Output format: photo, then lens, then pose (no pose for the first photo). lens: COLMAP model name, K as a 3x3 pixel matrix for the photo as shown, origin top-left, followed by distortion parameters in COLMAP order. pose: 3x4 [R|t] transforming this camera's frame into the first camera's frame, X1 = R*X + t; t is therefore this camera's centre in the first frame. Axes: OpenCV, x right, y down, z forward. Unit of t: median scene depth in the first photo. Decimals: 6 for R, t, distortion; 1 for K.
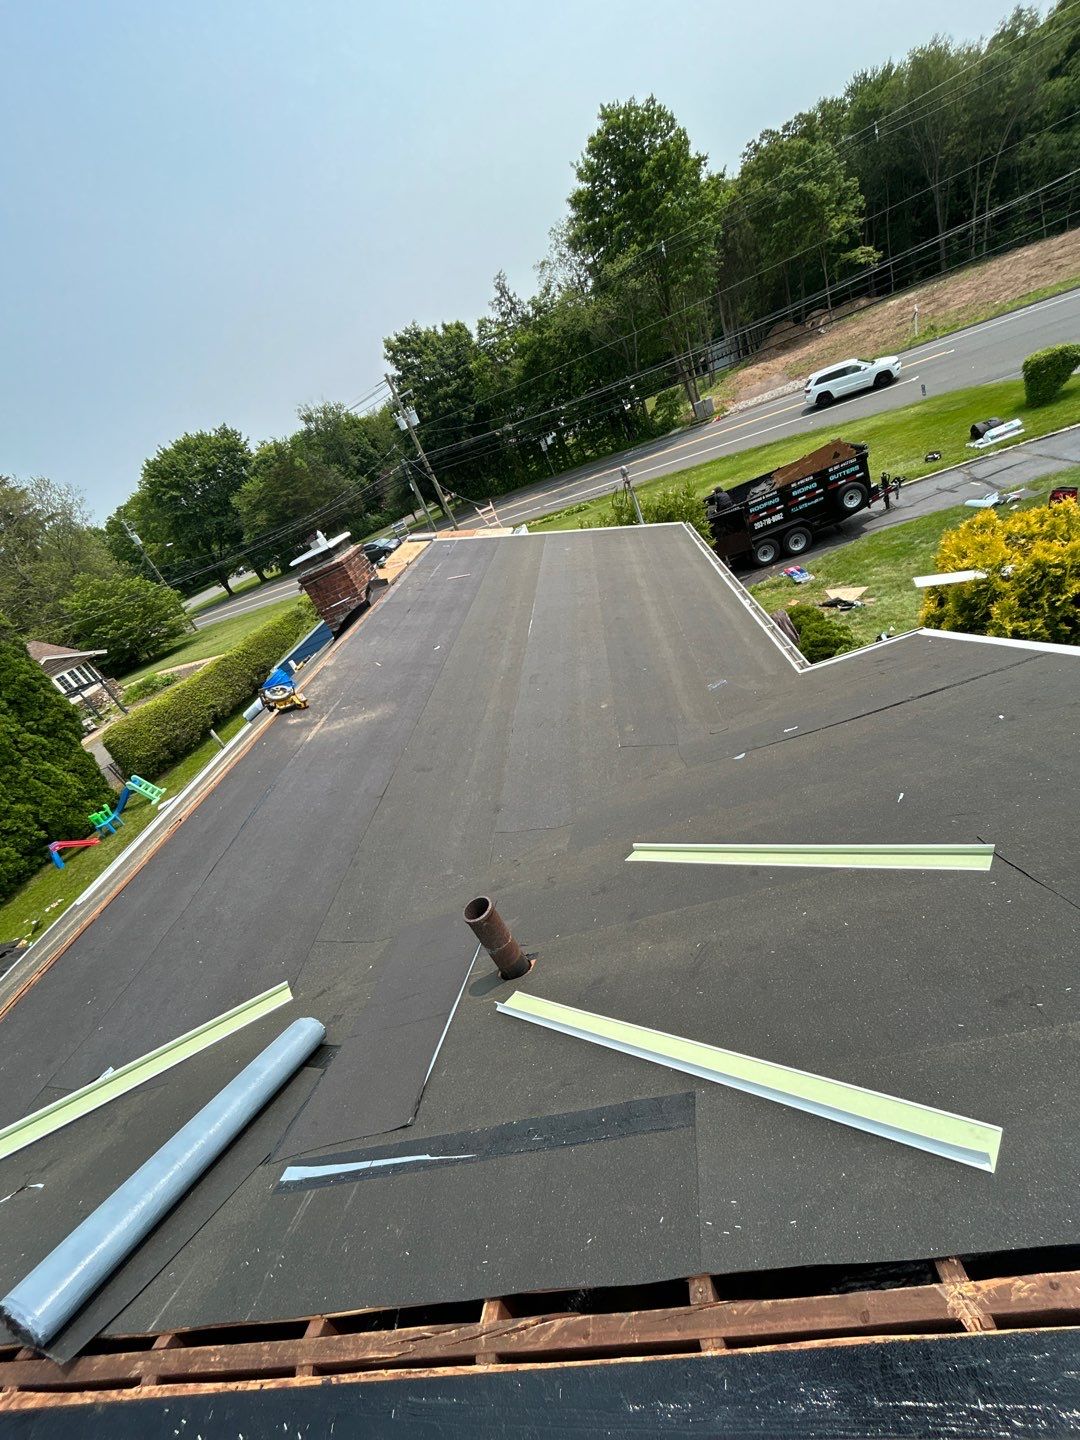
lens RADIAL K [[587.5, 0, 542.0], [0, 587.5, 715.9], [0, 0, 1]] dist [-0.012791, 0.012114]
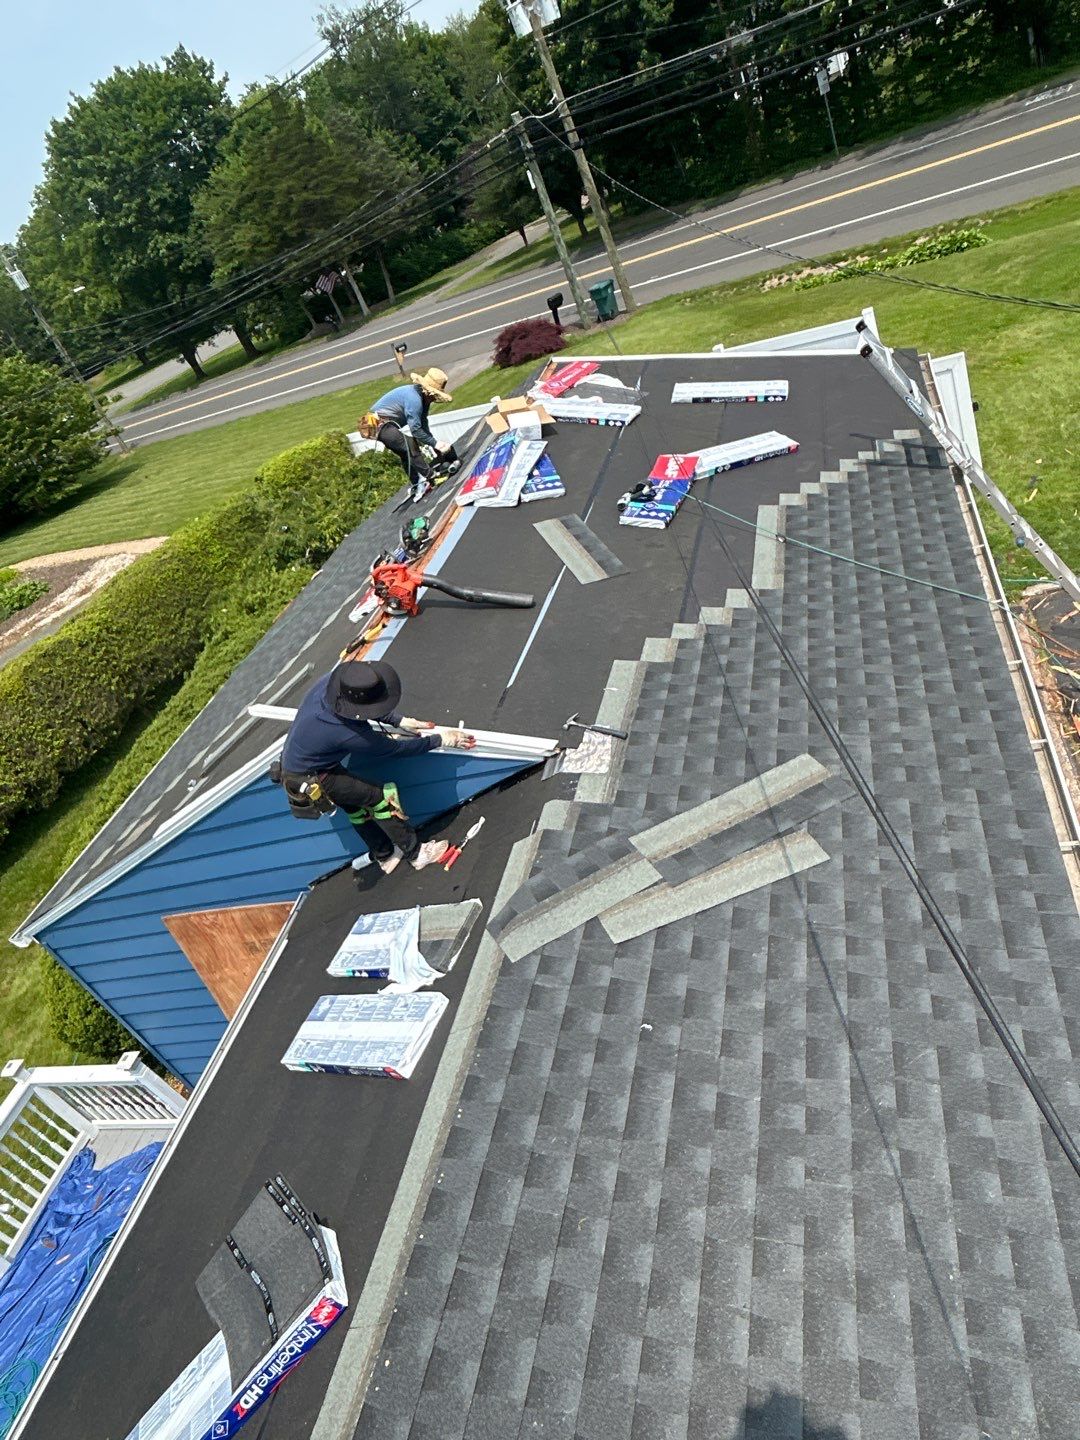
lens RADIAL K [[918.4, 0, 540.0], [0, 918.4, 720.0], [0, 0, 1]] dist [0.007196, -0.018078]
pose [[0.983756, 0.098119, -0.150324, -0.058908], [-0.072526, 0.983258, 0.167165, -0.087290], [0.164210, -0.153547, 0.974402, 0.217431]]
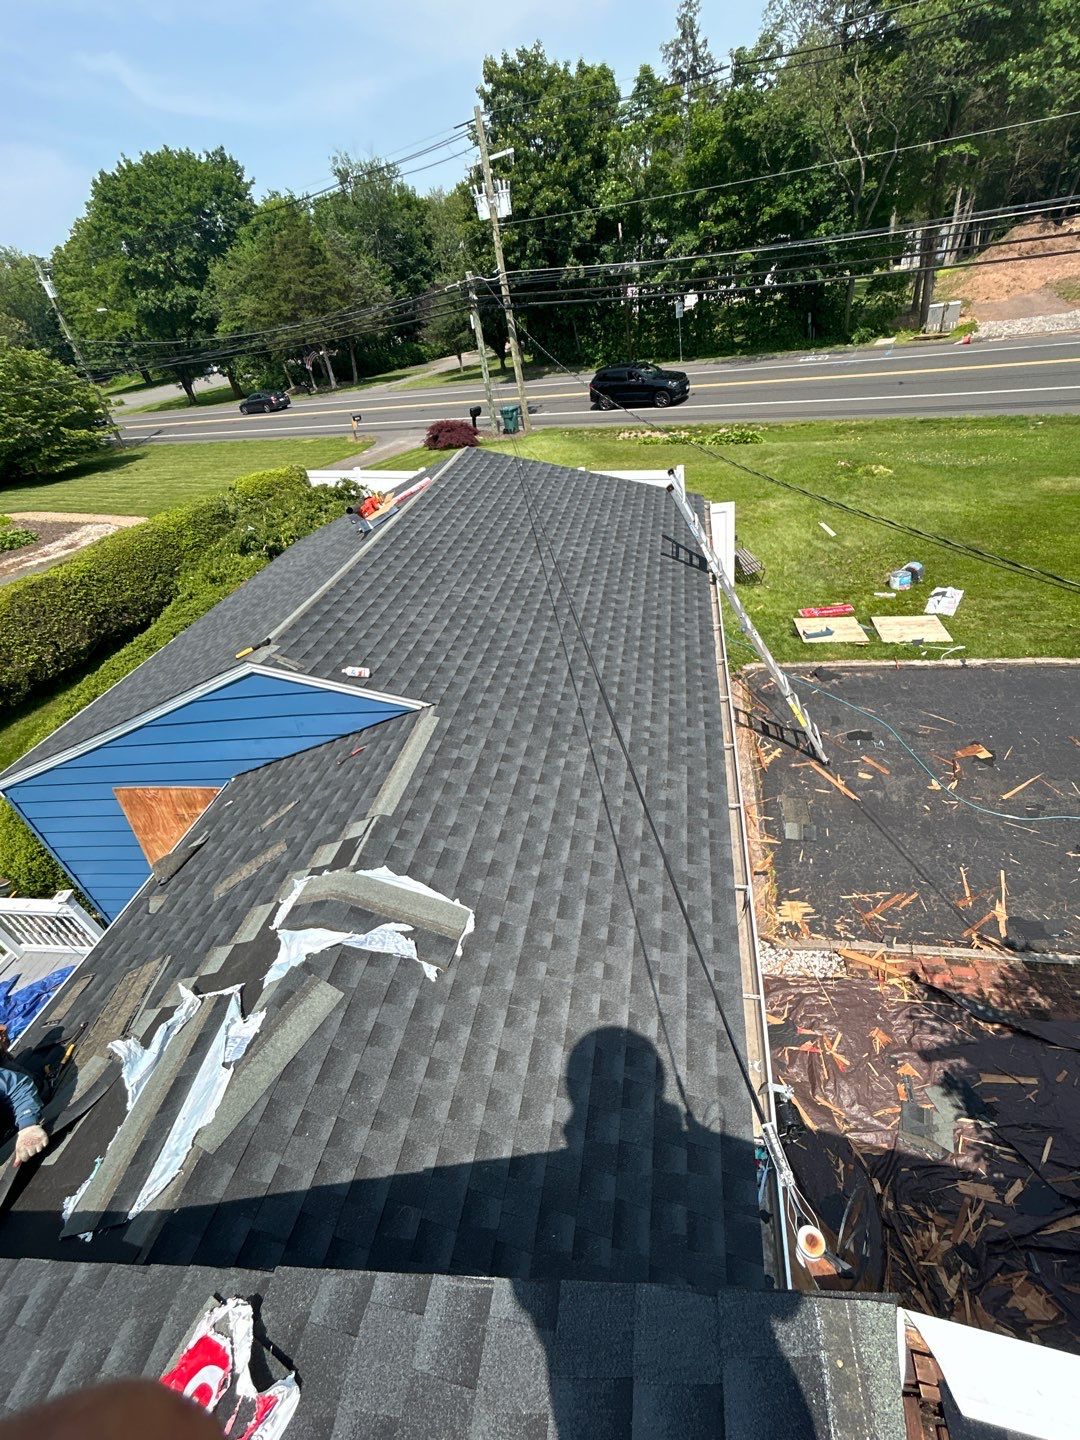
lens RADIAL K [[663.2, 0, 538.4], [0, 663.2, 717.2], [0, 0, 1]] dist [-0.002950, 0.003753]
pose [[0.966733, 0.254089, 0.029421, -0.057728], [-0.255730, 0.957667, 0.132200, -0.084275], [0.005415, -0.135326, 0.990786, 0.209475]]
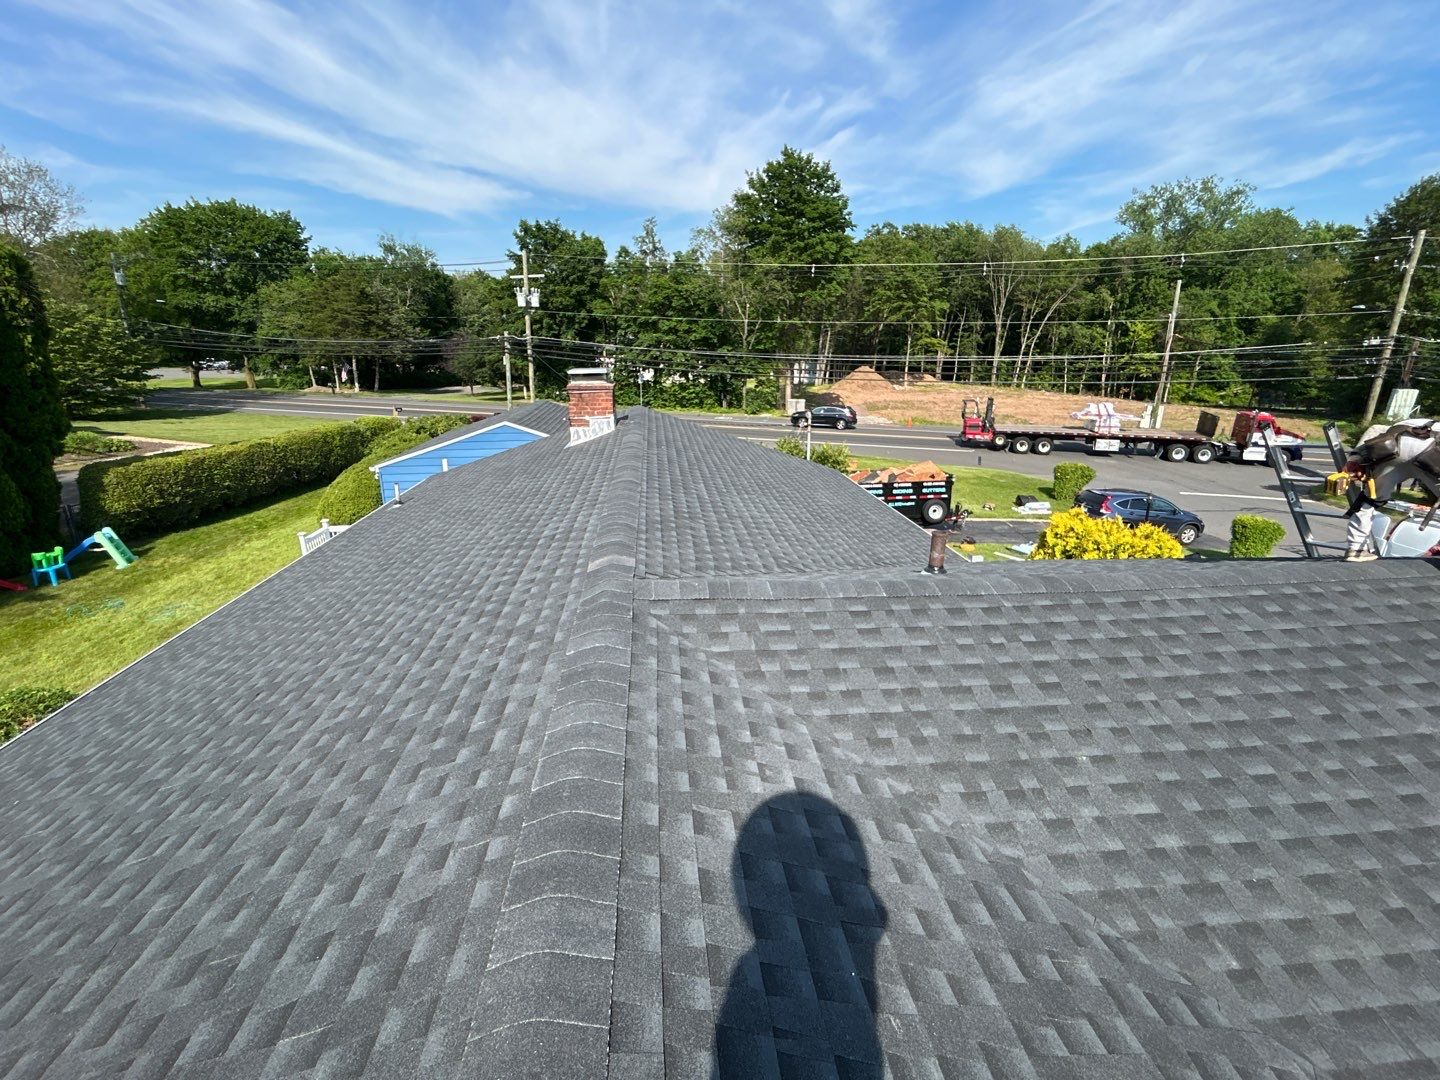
lens RADIAL K [[667.0, 0, 720.1], [0, 667.0, 534.9], [0, 0, 1]] dist [-0.006596, 0.003901]
pose [[0.910014, 0.336803, 0.241738, -0.060438], [-0.270770, 0.924404, -0.268629, 0.051325], [-0.313938, 0.179001, 0.932417, -0.043478]]
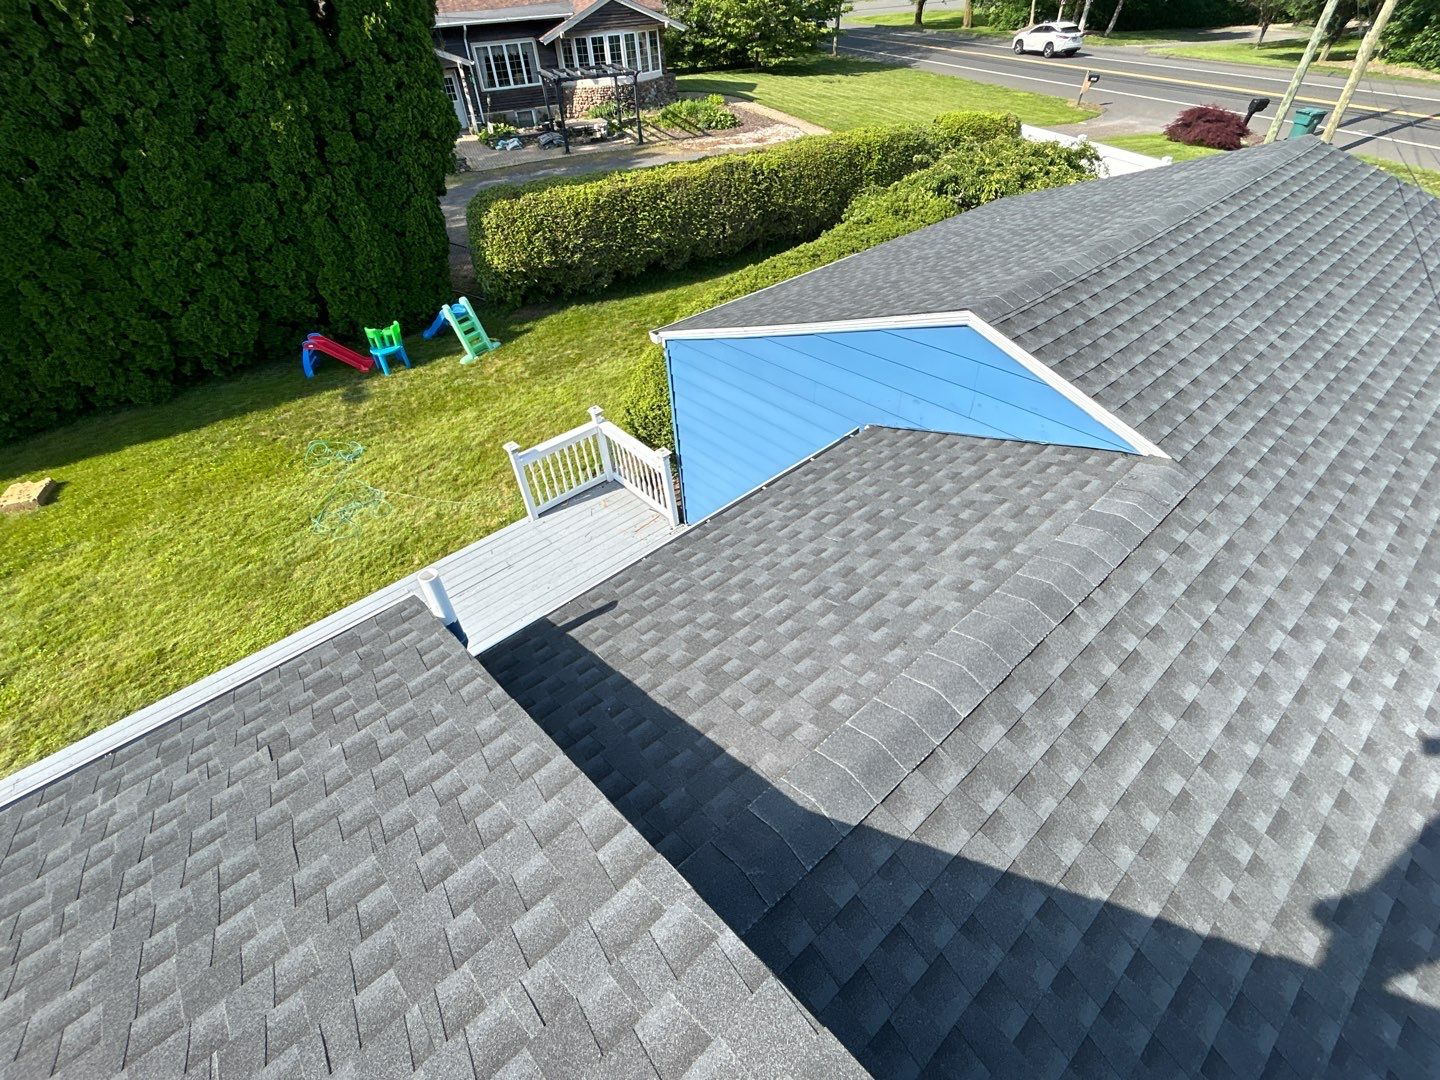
lens RADIAL K [[664.7, 0, 718.1], [0, 664.7, 536.5], [0, 0, 1]] dist [-0.003298, 0.002153]
pose [[0.655507, 0.702755, -0.276489, -0.076045], [-0.535836, 0.690806, 0.485455, -0.072444], [0.532156, -0.170067, 0.829390, 0.218109]]
